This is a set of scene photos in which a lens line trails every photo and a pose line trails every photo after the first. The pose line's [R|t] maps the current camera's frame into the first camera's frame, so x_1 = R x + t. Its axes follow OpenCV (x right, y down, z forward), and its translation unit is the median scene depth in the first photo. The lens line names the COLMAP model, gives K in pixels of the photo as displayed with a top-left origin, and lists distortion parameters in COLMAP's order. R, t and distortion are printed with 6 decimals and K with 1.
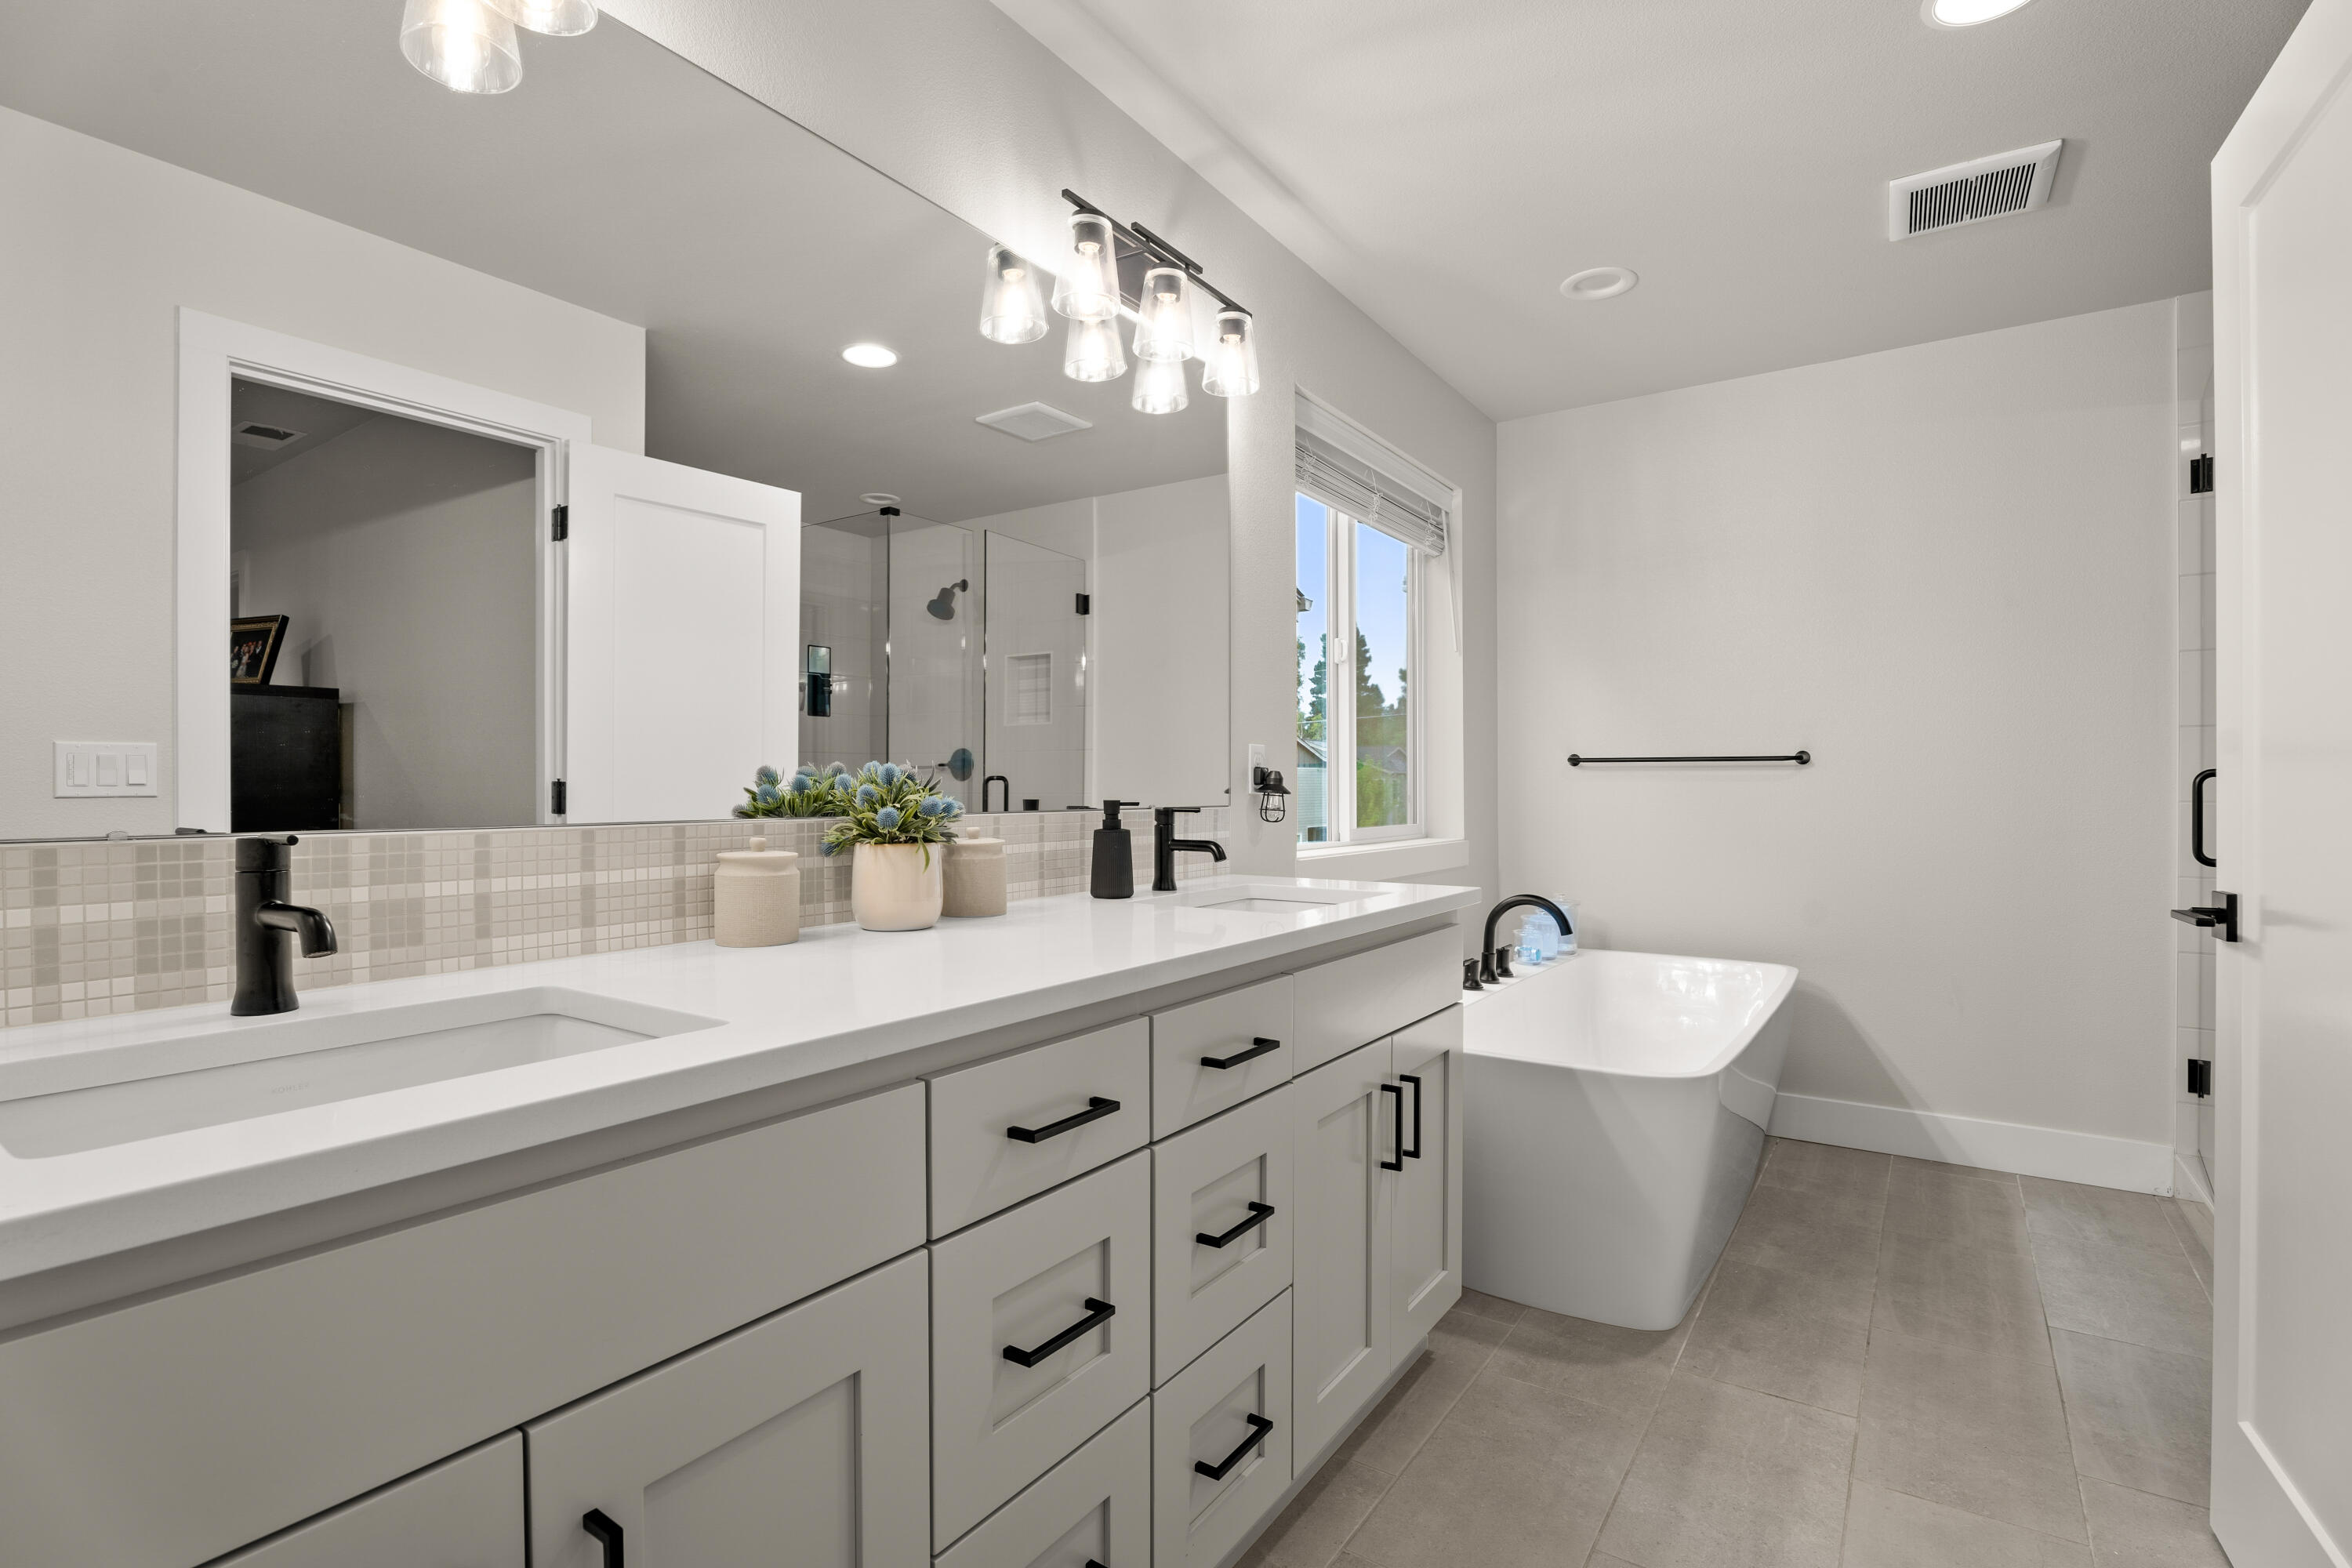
lens RADIAL K [[1089.6, 0, 1184.0], [0, 1089.6, 791.9], [0, 0, 1]] dist [-0.004483, -0.000431]
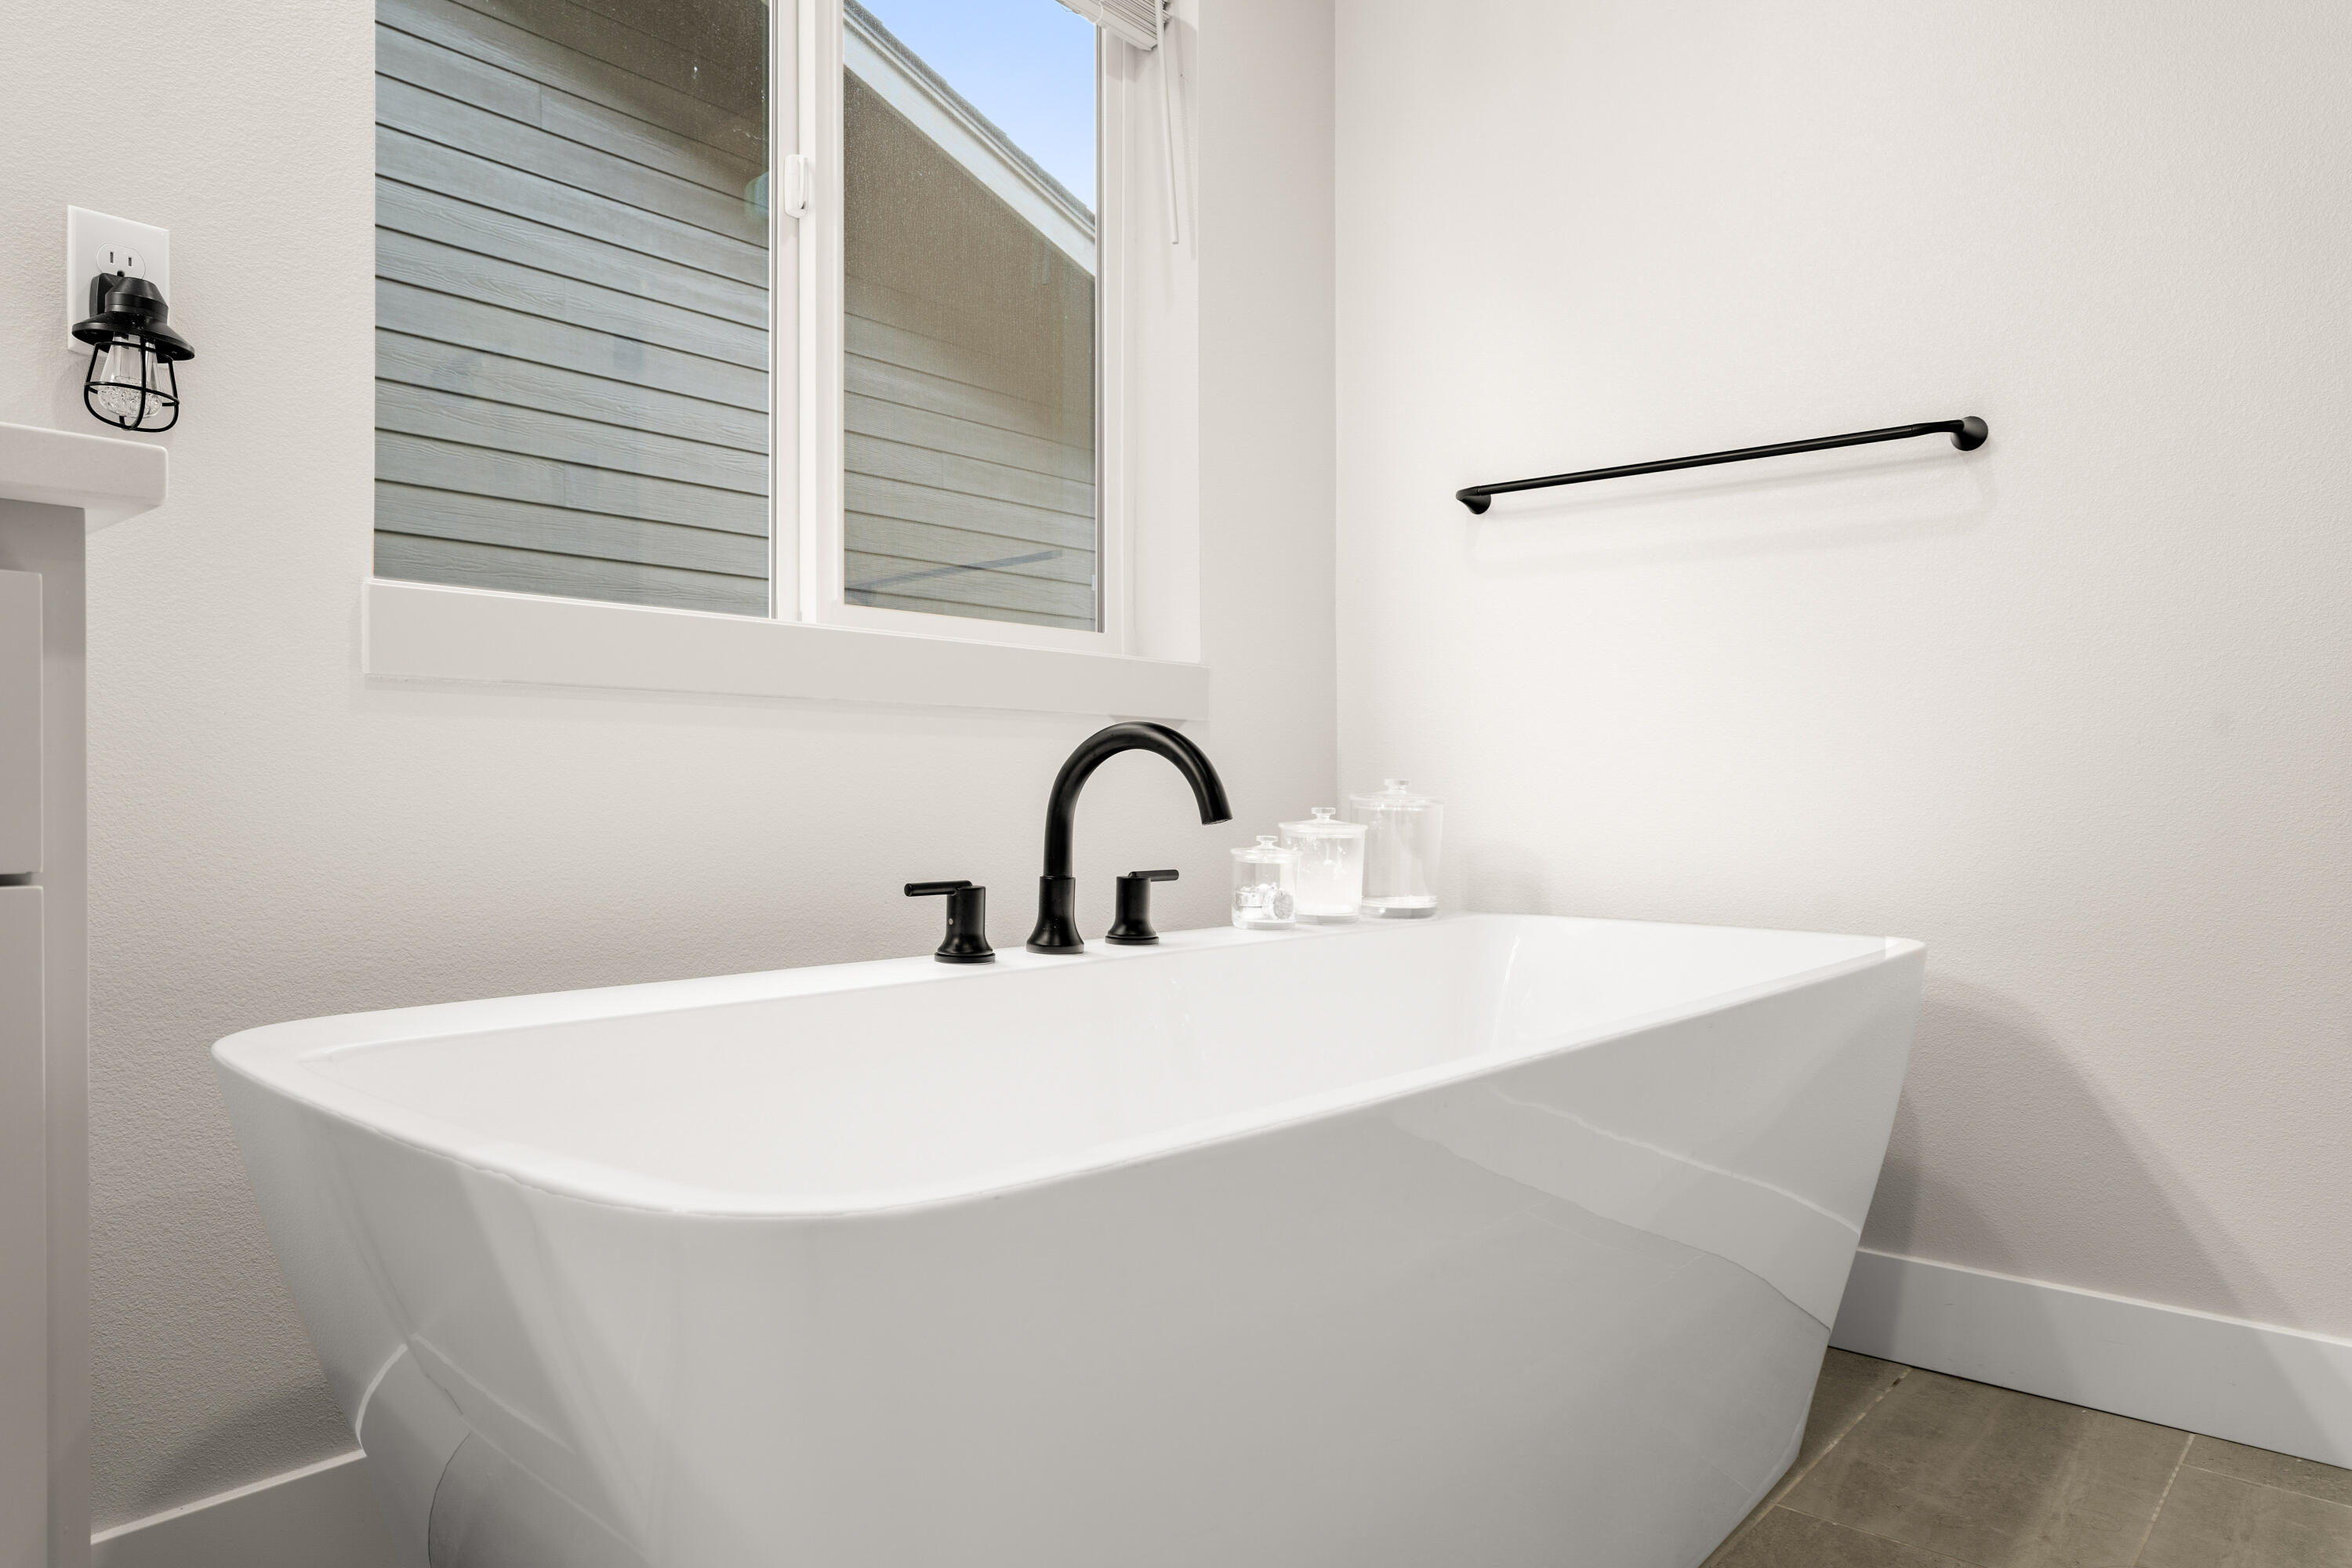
lens RADIAL K [[1485.1, 0, 1171.3], [0, 1485.1, 780.0], [0, 0, 1]] dist [0.000162, 0.004162]
pose [[0.993364, 0.000950, -0.115010, 0.360268], [-0.001269, 0.999996, -0.002705, 0.107508], [0.115007, 0.002833, 0.993361, 0.443791]]
